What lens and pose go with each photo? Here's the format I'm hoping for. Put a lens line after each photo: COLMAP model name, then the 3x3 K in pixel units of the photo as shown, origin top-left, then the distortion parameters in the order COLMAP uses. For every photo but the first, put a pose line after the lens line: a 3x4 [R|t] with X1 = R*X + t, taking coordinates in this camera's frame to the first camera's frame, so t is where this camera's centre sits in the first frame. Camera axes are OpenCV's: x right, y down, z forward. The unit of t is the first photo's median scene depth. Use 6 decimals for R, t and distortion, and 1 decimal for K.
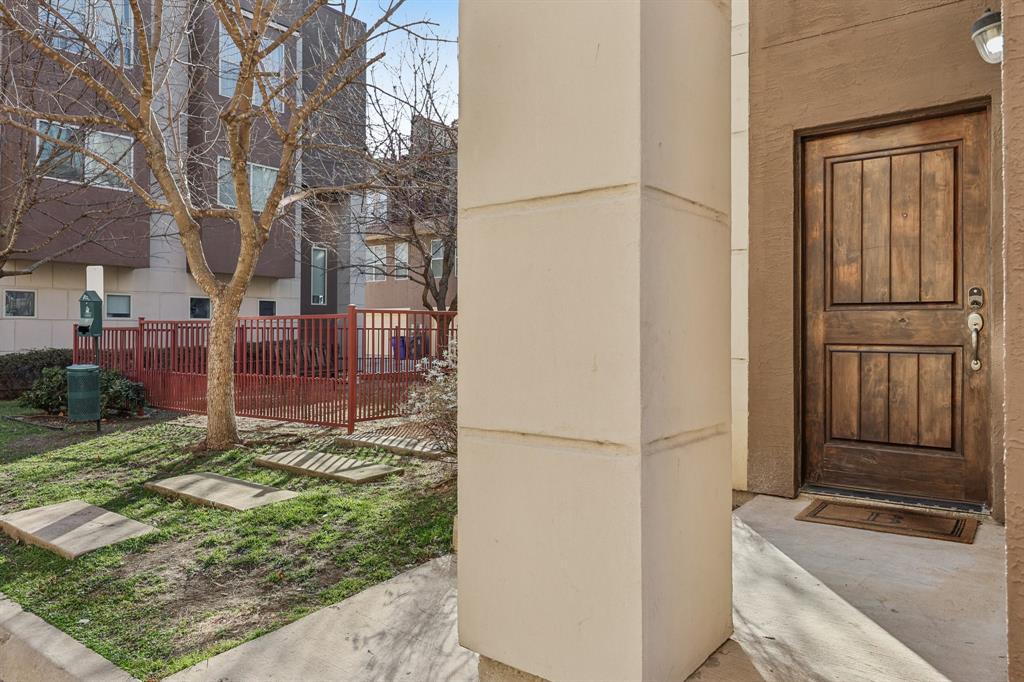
lens RADIAL K [[687.6, 0, 511.6], [0, 687.6, 327.8], [0, 0, 1]] dist [-0.004283, -0.000960]
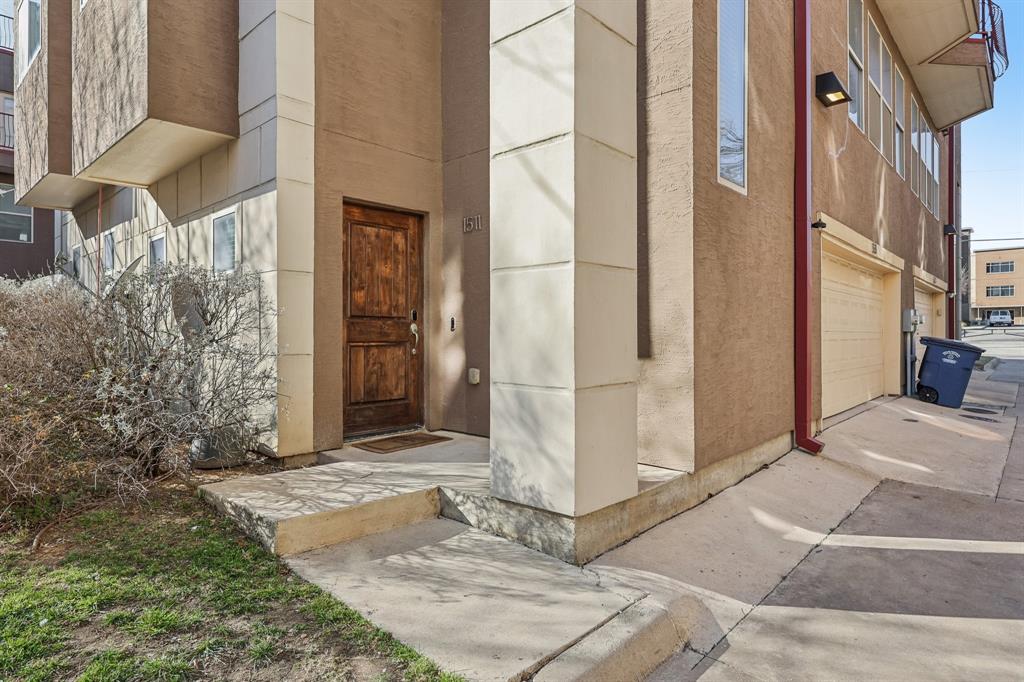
lens RADIAL K [[578.2, 0, 511.4], [0, 578.2, 335.2], [0, 0, 1]] dist [0.001079, 0.000123]
pose [[0.083013, -0.000631, 0.996548, -0.840640], [-0.003615, 0.999993, 0.000935, 0.006819], [-0.996542, -0.003680, 0.083010, 0.575816]]
